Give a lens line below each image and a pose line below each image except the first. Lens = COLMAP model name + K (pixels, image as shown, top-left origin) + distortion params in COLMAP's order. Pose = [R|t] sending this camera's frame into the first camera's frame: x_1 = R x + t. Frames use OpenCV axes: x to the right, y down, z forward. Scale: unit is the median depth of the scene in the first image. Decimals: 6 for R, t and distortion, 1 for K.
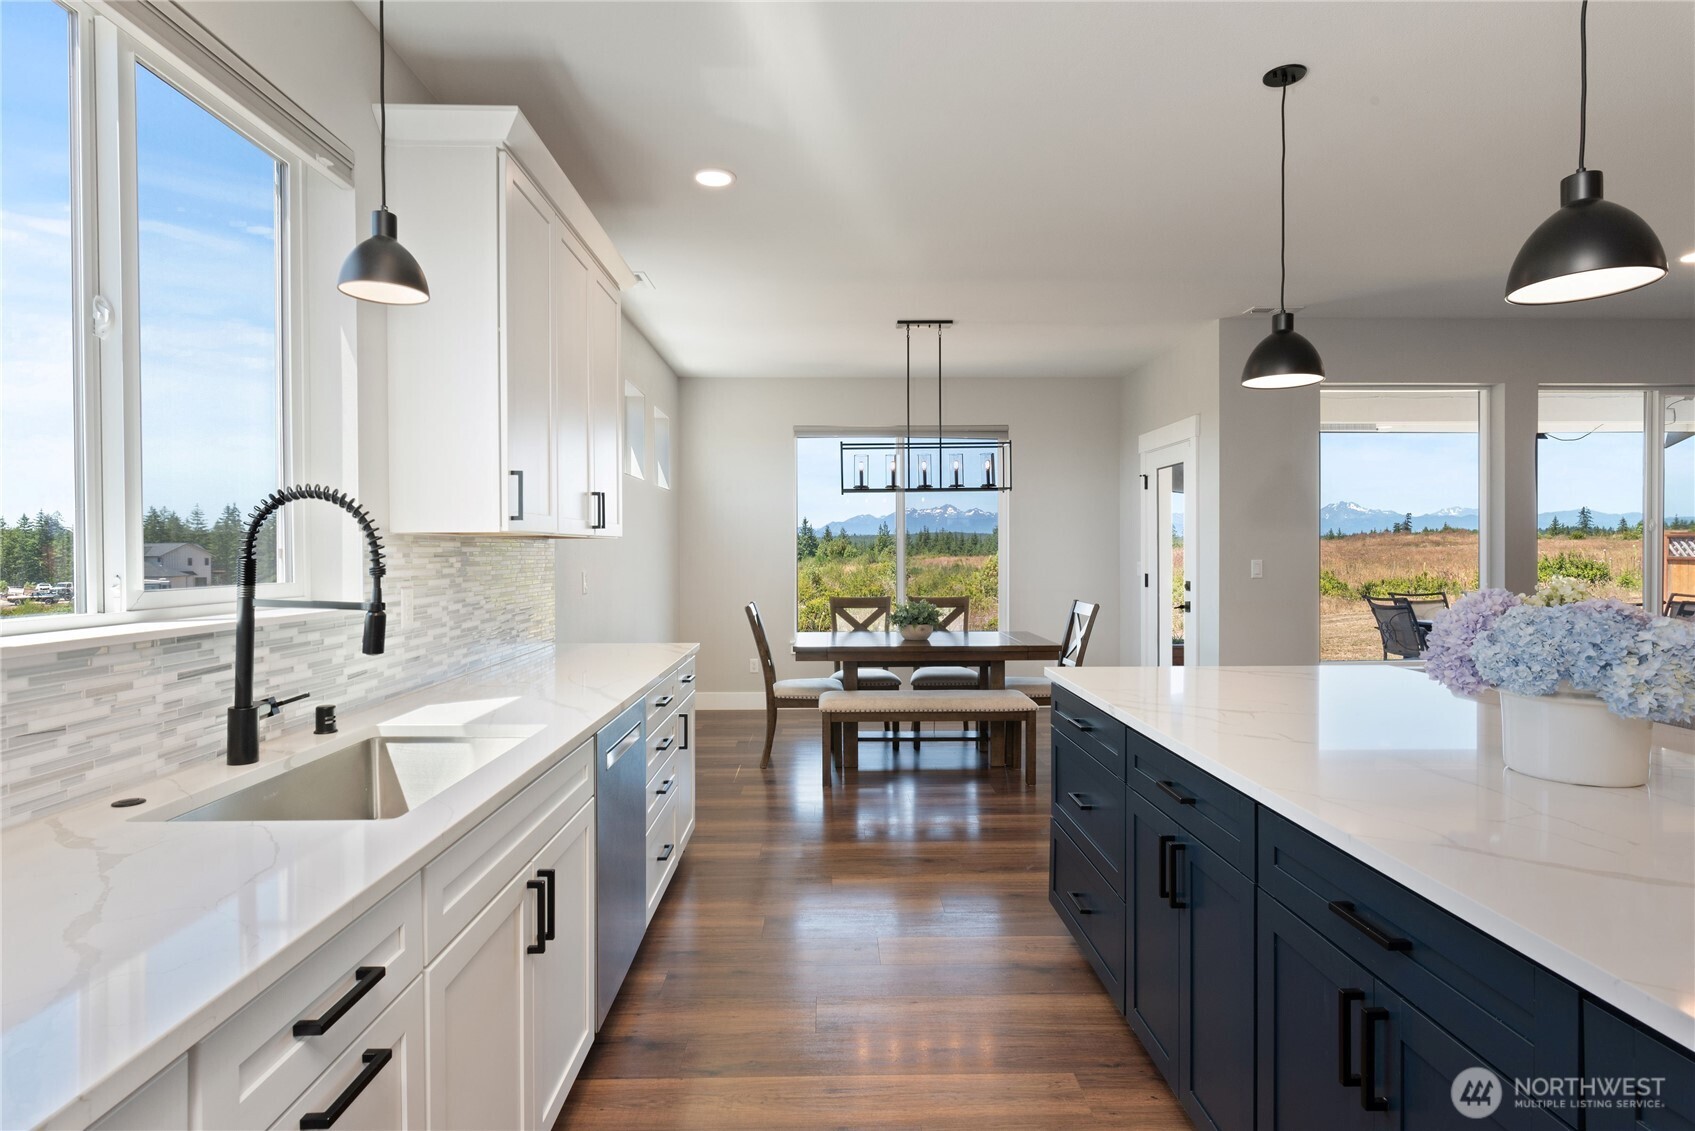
lens RADIAL K [[868.4, 0, 847.5], [0, 868.4, 565.5], [0, 0, 1]] dist [-0.003146, -0.000272]
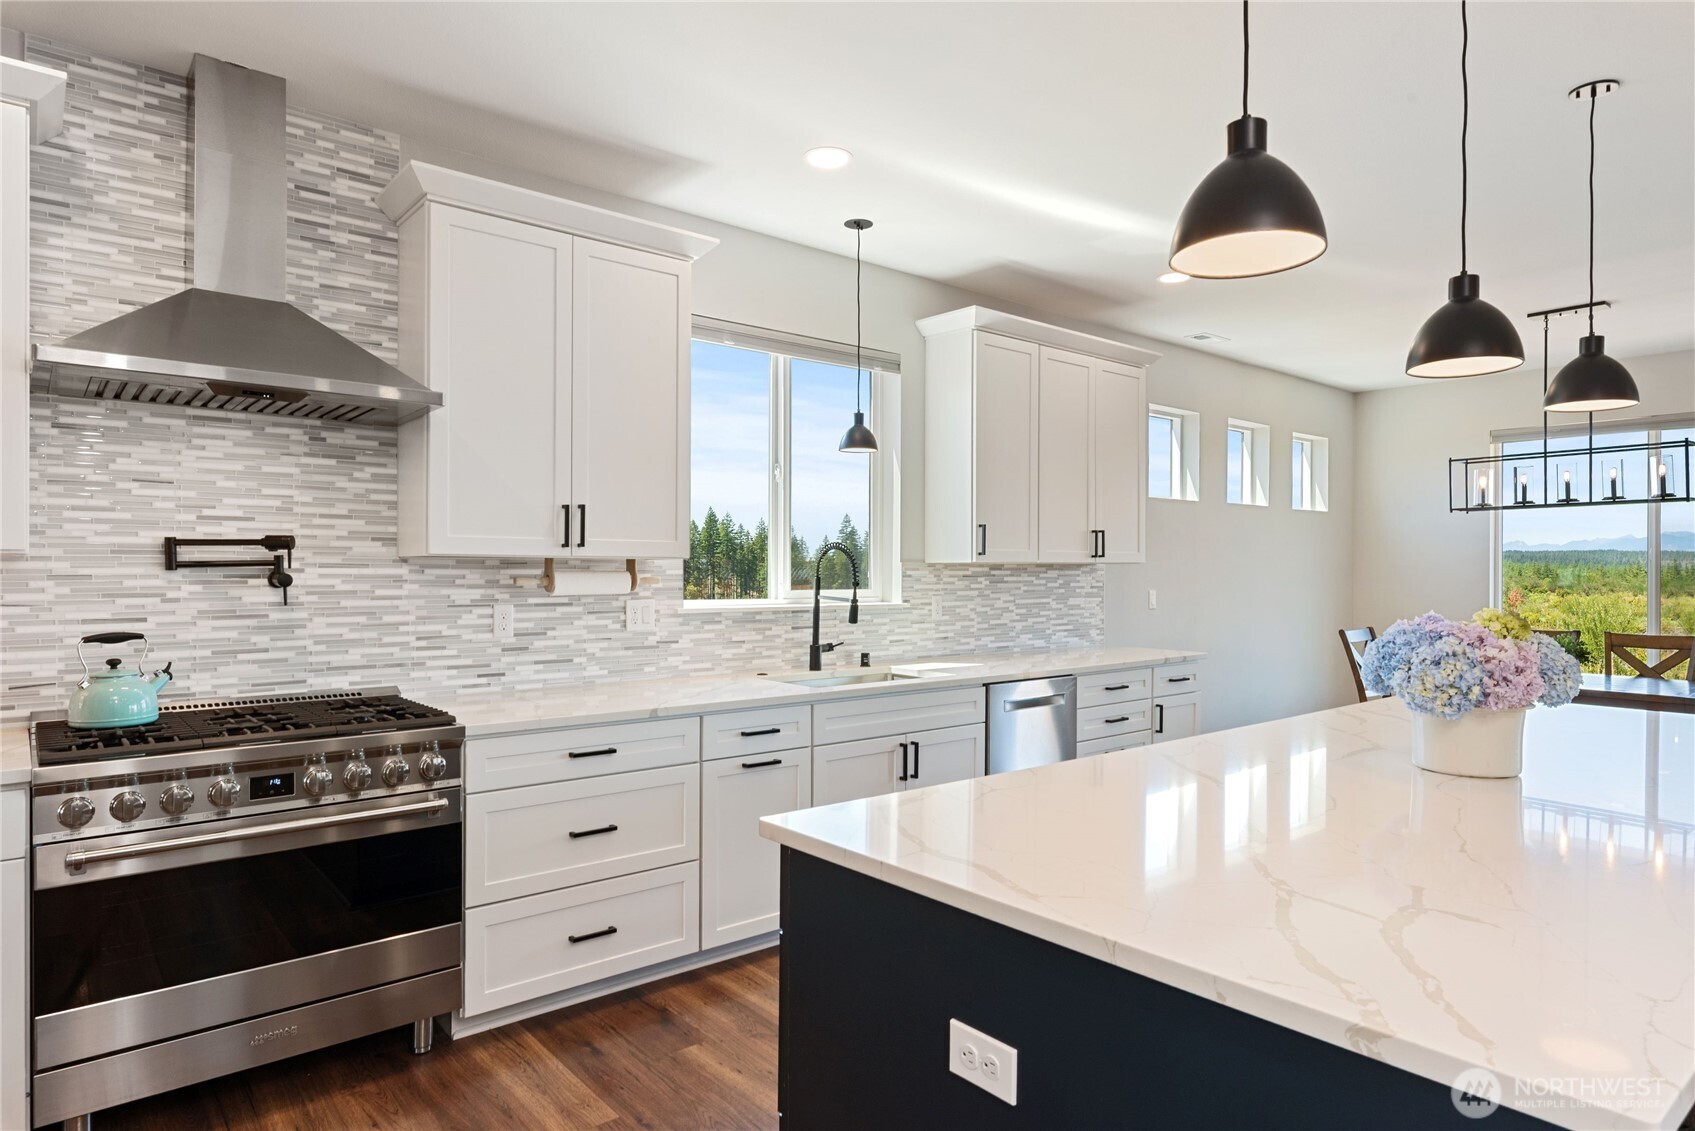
lens RADIAL K [[991.4, 0, 847.5], [0, 991.4, 565.5], [0, 0, 1]] dist [-0.003327, -0.000680]
pose [[0.630537, 0.004256, -0.776148, 0.831156], [-0.019265, 0.999763, -0.010168, -0.008229], [0.775920, 0.021364, 0.630469, -0.332638]]
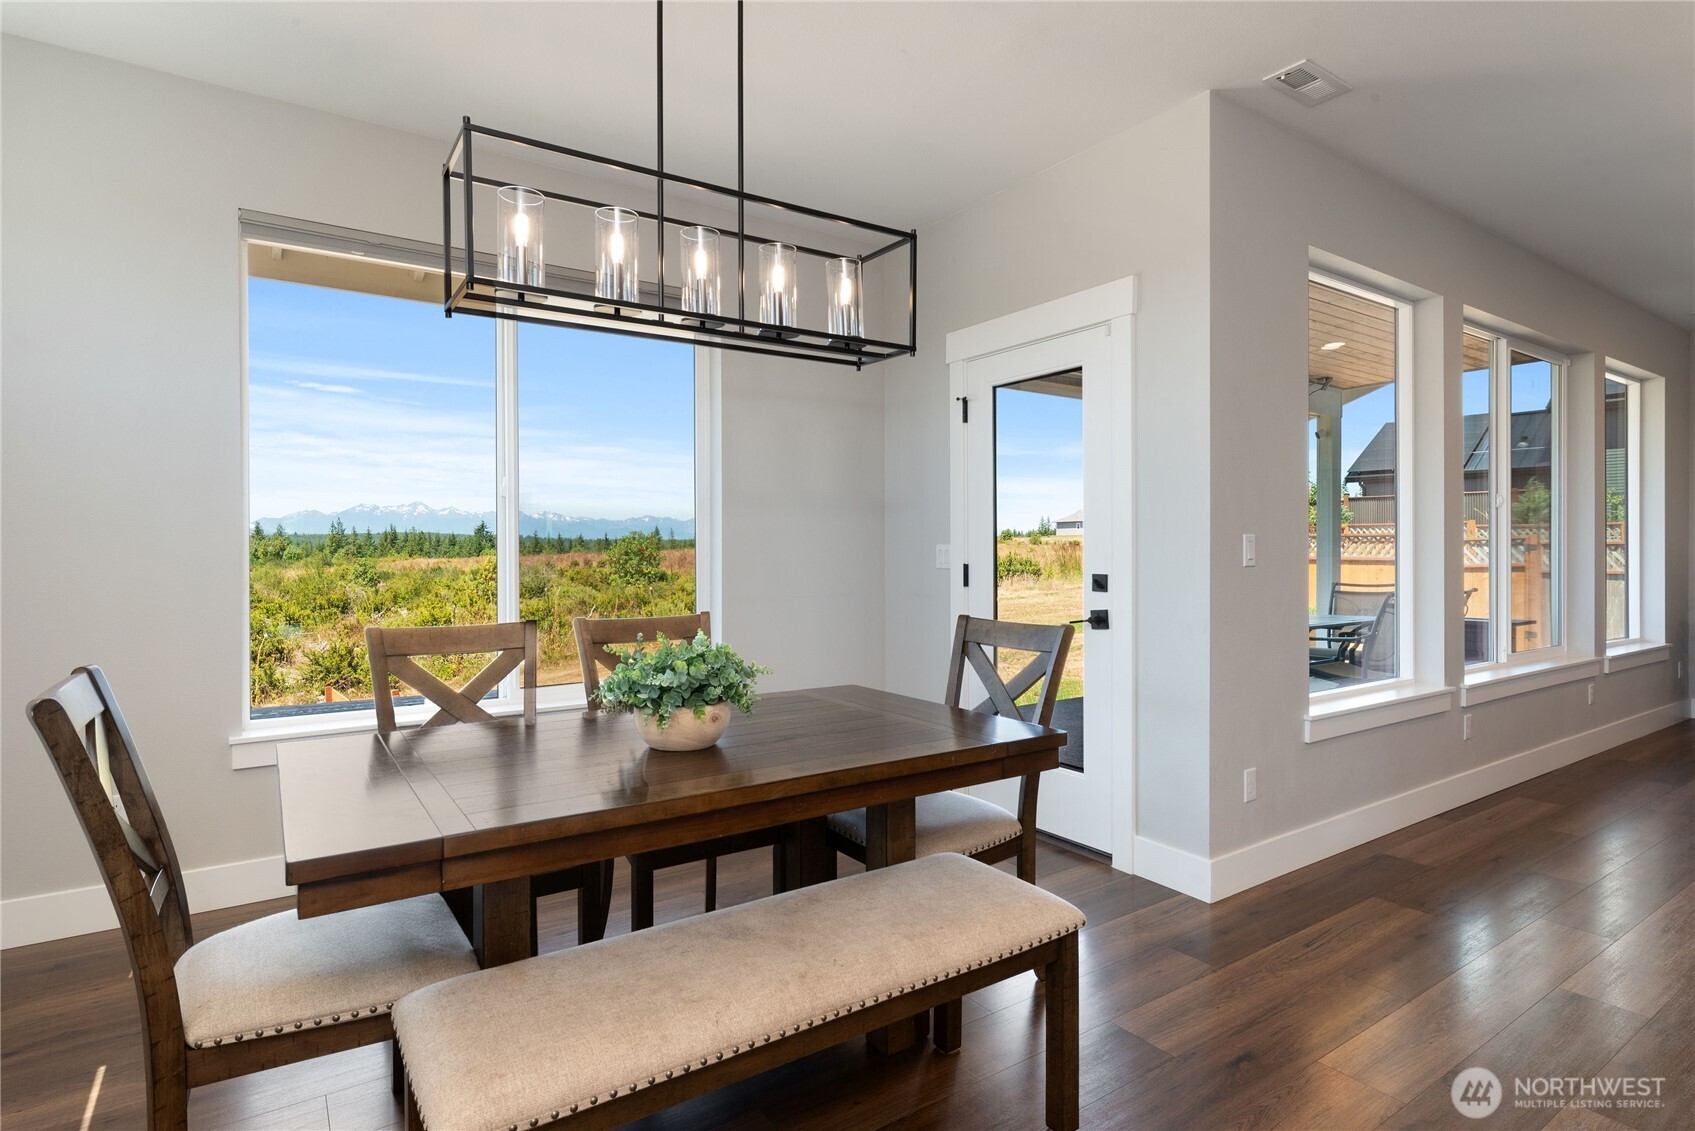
lens RADIAL K [[868.4, 0, 847.5], [0, 868.4, 565.5], [0, 0, 1]] dist [-0.003146, -0.000272]
pose [[0.839173, -0.006352, 0.543827, -0.173379], [0.007895, 0.999969, -0.000503, 0.036819], [-0.543807, 0.004715, 0.839197, 1.982330]]
